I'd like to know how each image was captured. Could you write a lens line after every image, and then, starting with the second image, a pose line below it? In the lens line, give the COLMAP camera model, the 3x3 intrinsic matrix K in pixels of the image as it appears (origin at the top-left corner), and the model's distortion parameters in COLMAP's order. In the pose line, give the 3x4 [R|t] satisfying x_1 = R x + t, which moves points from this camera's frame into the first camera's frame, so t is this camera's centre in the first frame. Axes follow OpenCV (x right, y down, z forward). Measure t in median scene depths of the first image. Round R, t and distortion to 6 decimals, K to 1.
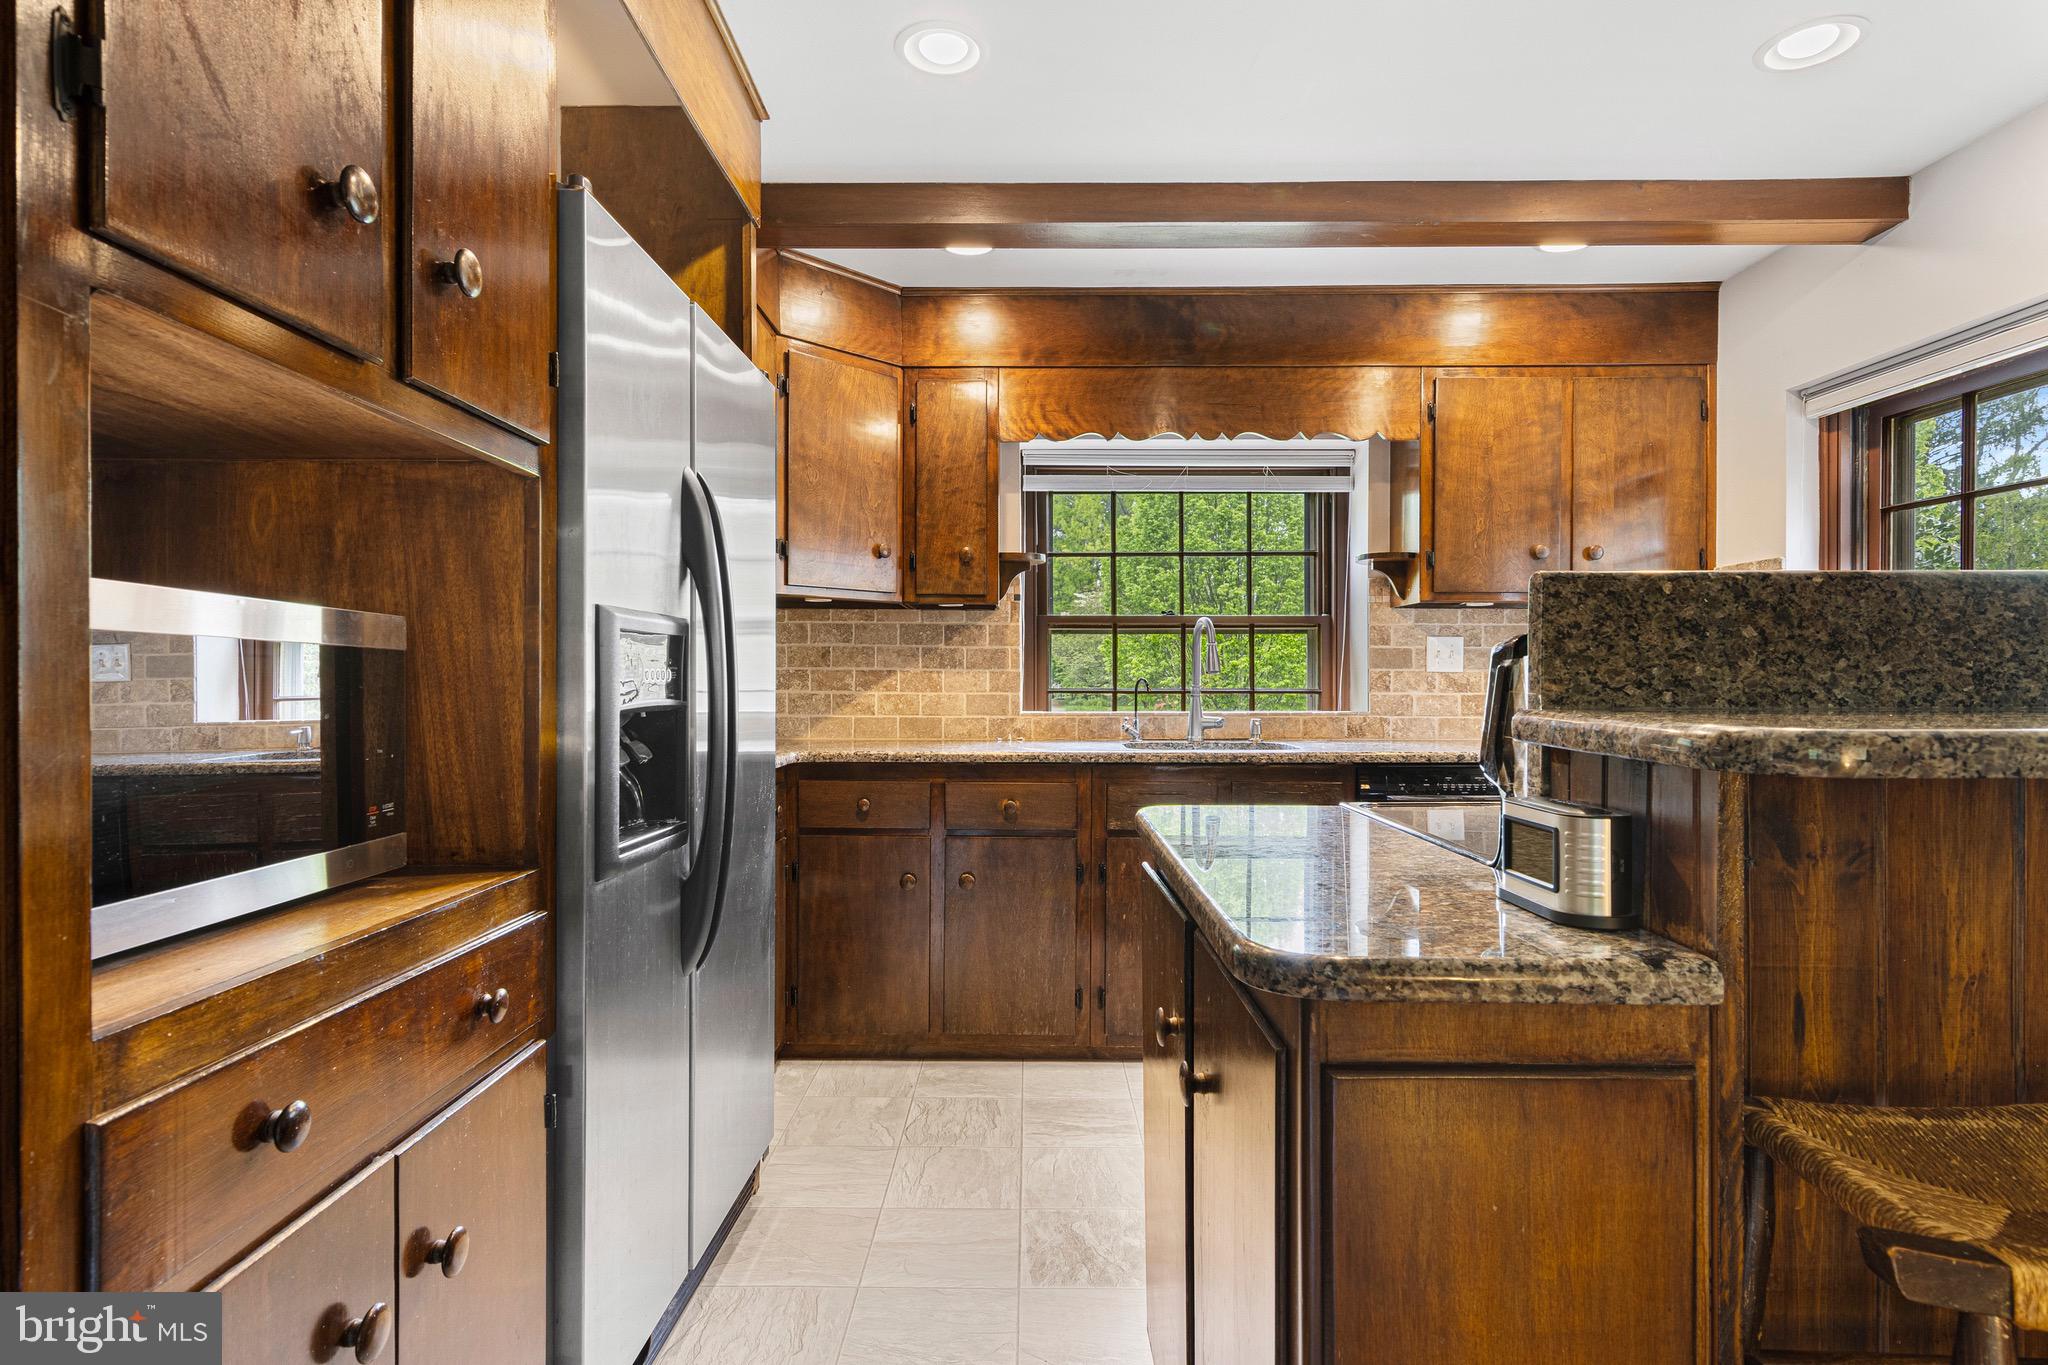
lens RADIAL K [[1049.8, 0, 1018.0], [0, 1049.8, 686.7], [0, 0, 1]] dist [0.017786, -0.006513]
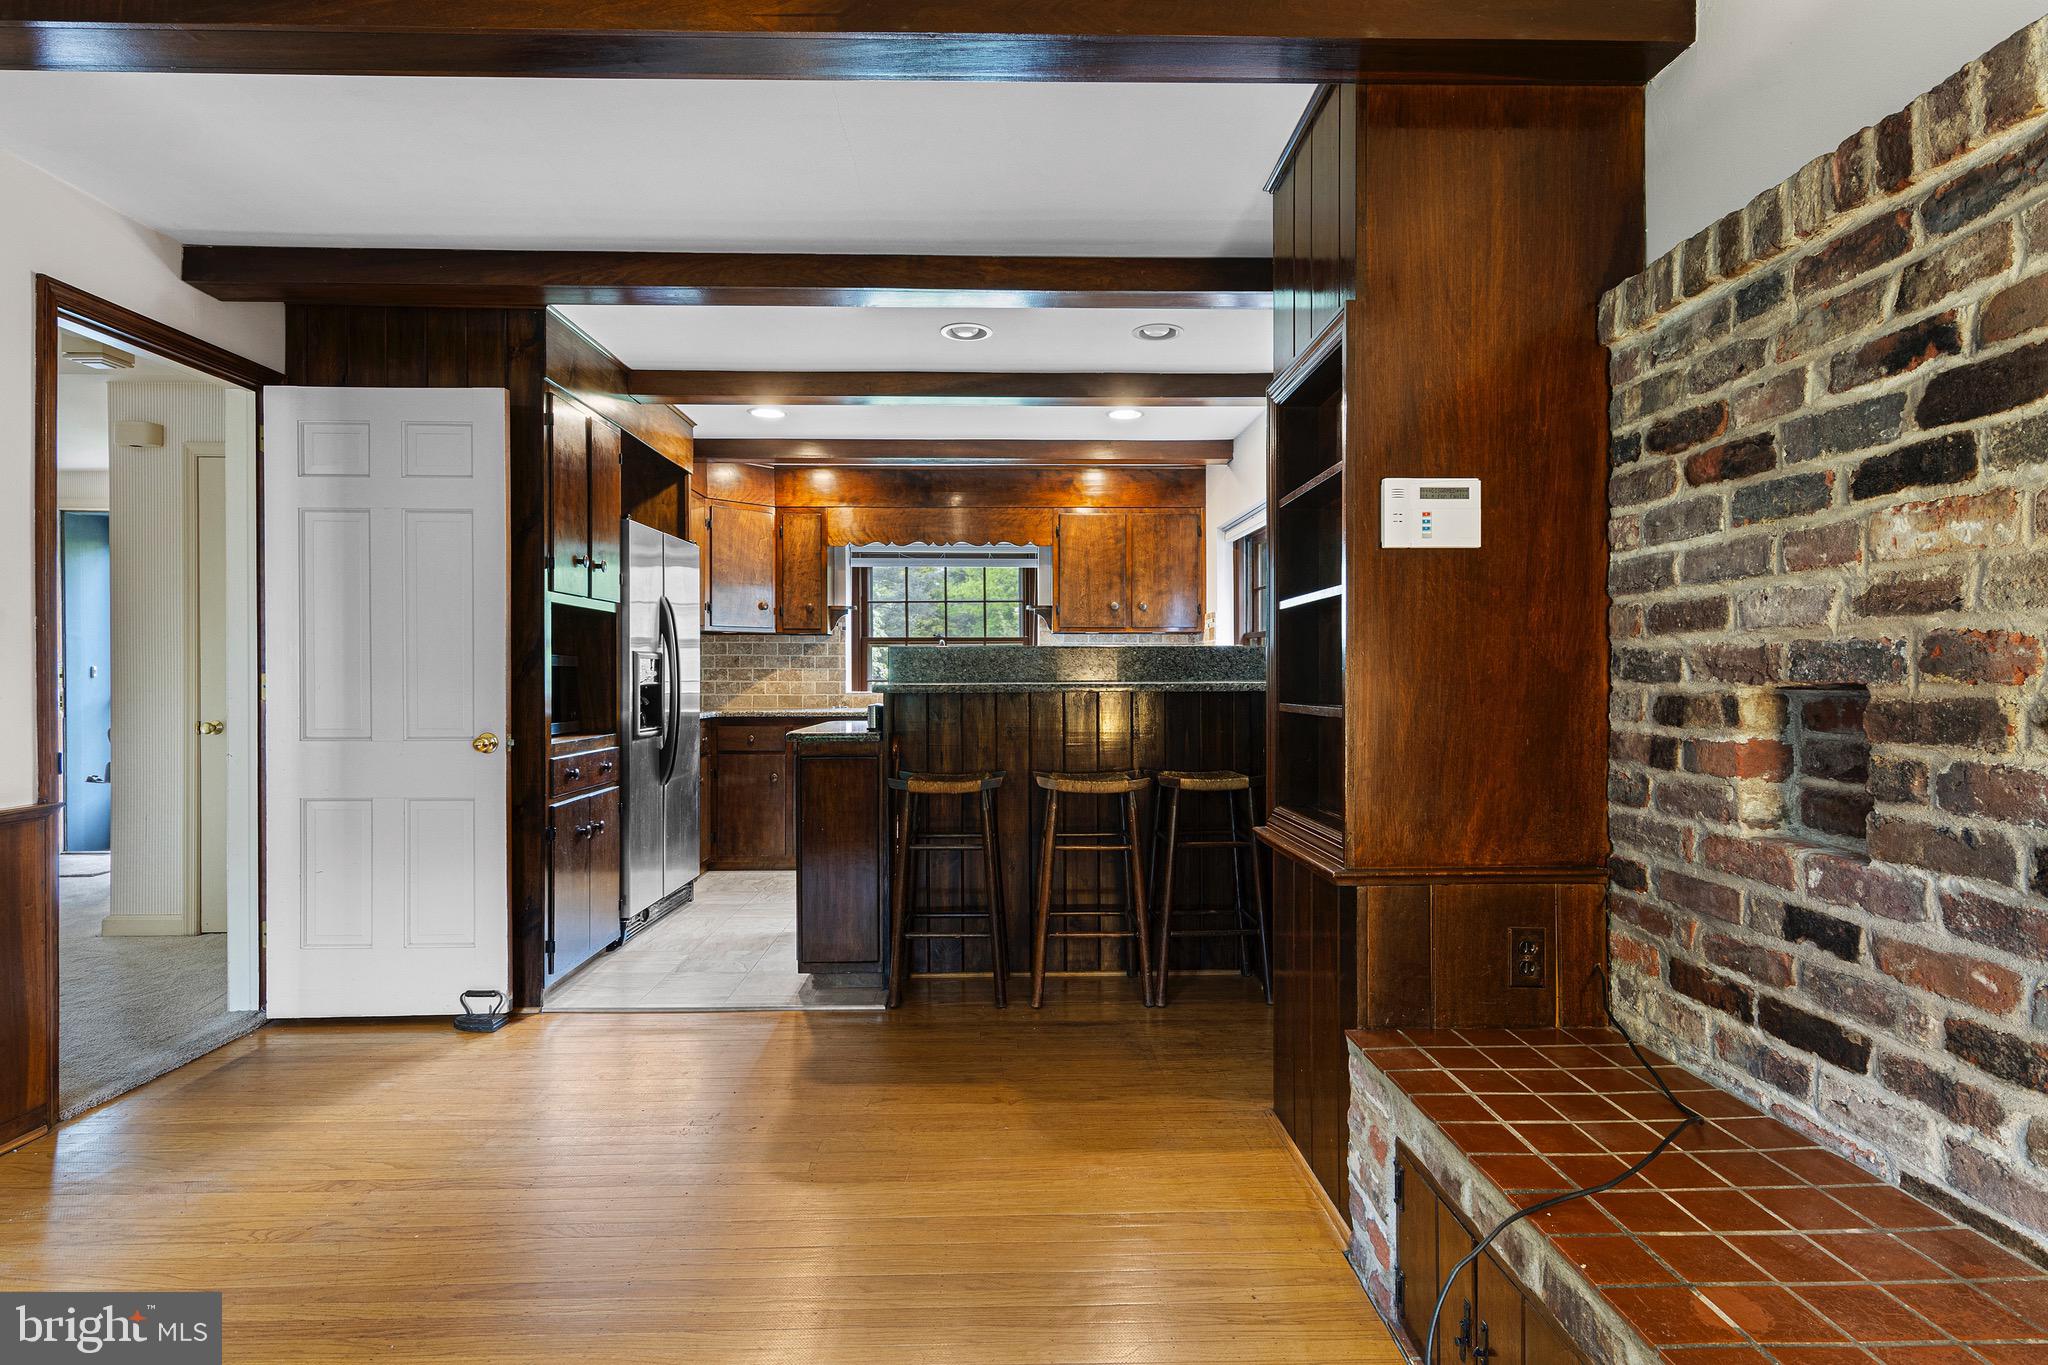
lens RADIAL K [[1049.8, 0, 1023.1], [0, 1049.8, 672.5], [0, 0, 1]] dist [0.017786, -0.006513]
pose [[0.999402, -0.003807, 0.034357, 0.265557], [0.004026, 0.999972, -0.006304, 0.003575], [-0.034332, 0.006439, 0.999390, -0.884447]]
